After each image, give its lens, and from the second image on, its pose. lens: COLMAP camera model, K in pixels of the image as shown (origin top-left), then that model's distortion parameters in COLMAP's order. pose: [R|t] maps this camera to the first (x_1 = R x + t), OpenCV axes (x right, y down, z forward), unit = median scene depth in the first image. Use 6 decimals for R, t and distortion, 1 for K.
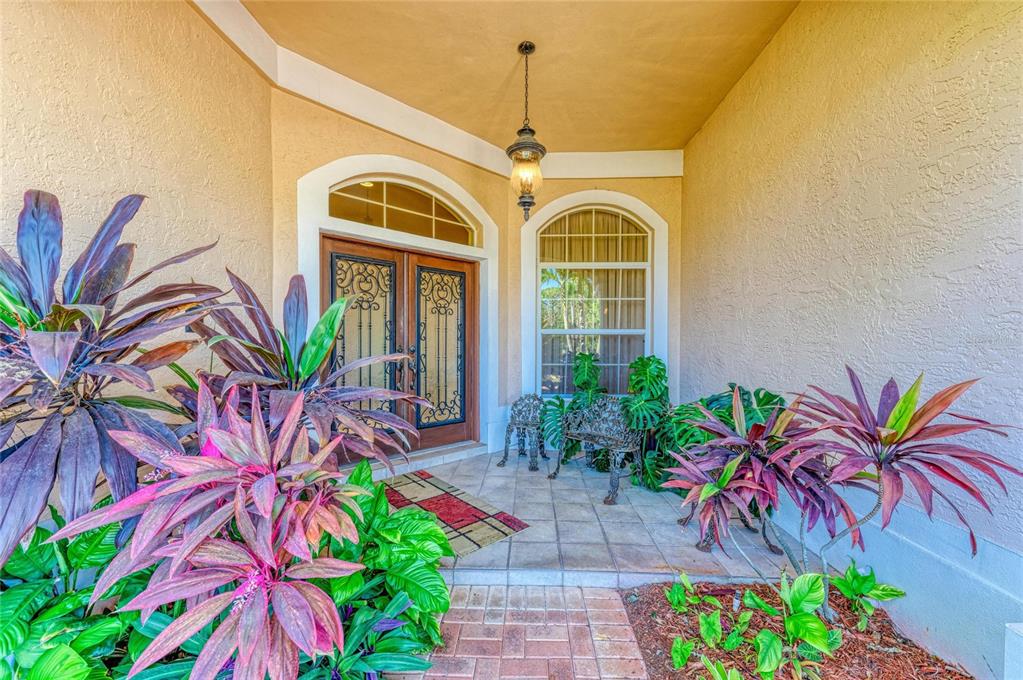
lens RADIAL K [[400.5, 0, 473.4], [0, 400.5, 343.6], [0, 0, 1]] dist [0.003655, -0.000658]
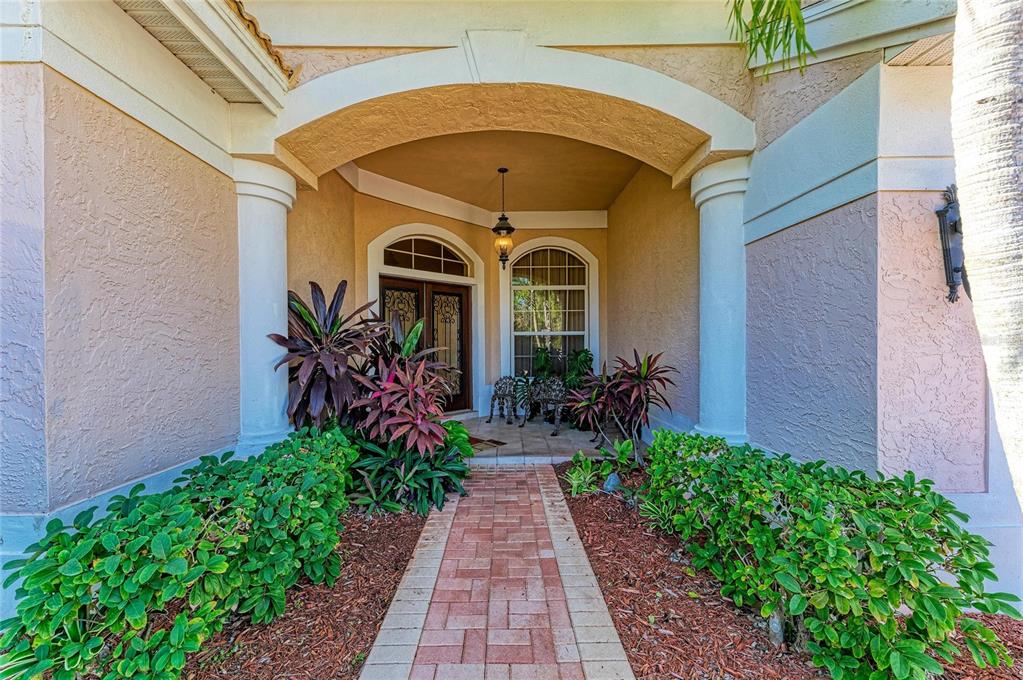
lens RADIAL K [[400.5, 0, 511.2], [0, 400.5, 341.5], [0, 0, 1]] dist [0.003655, -0.000658]
pose [[0.987830, -0.009579, 0.155244, -0.077144], [0.010312, 0.999939, -0.003915, 0.004455], [-0.155198, 0.005468, 0.987868, -0.507275]]
